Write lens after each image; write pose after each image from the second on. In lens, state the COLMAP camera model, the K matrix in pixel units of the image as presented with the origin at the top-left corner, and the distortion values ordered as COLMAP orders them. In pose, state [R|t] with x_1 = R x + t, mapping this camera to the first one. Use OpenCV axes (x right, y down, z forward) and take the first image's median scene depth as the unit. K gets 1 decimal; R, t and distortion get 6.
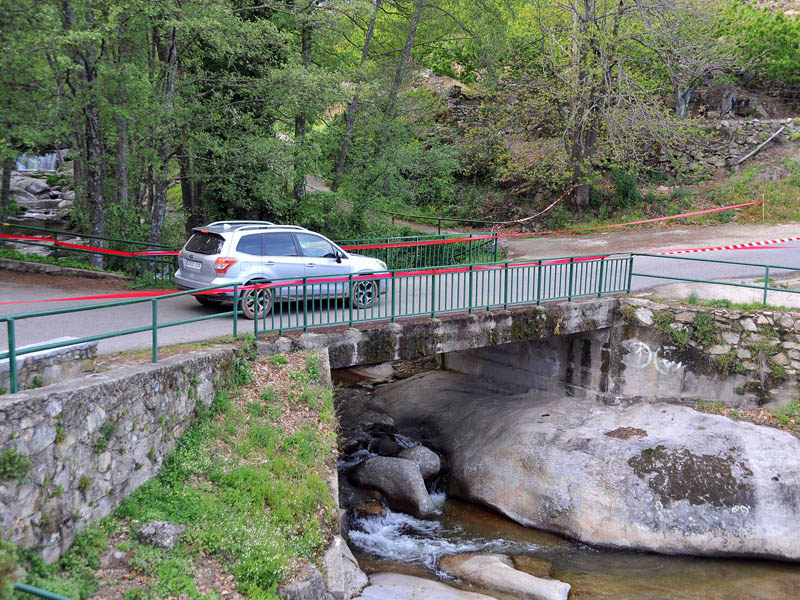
lens RADIAL K [[900.6, 0, 398.6], [0, 900.6, 297.7], [0, 0, 1]] dist [0.034641, 0.000000]
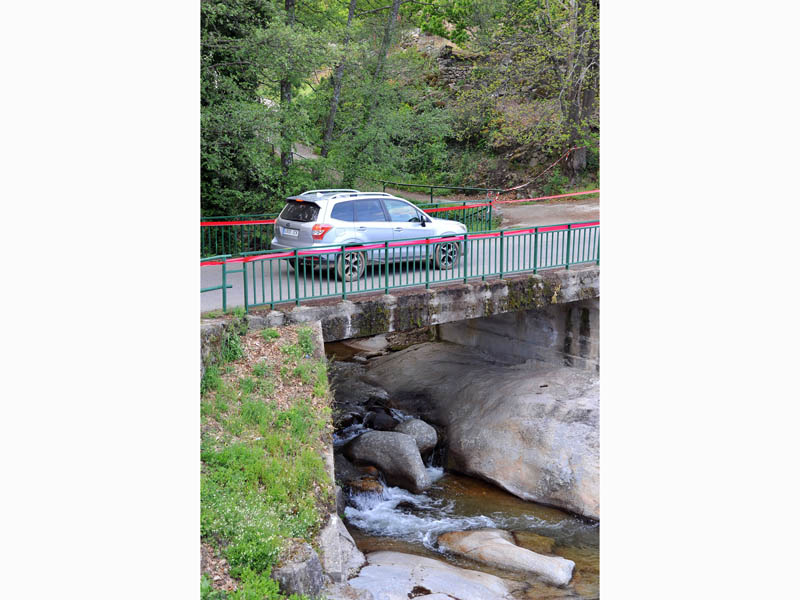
lens RADIAL K [[1343.9, 0, 403.4], [0, 1343.9, 303.0], [0, 0, 1]] dist [0.439185, 0.000000]
pose [[0.999487, -0.016719, -0.027322, 0.052055], [0.017879, 0.998925, 0.042763, -0.024732], [0.026577, -0.043230, 0.998712, -0.457940]]
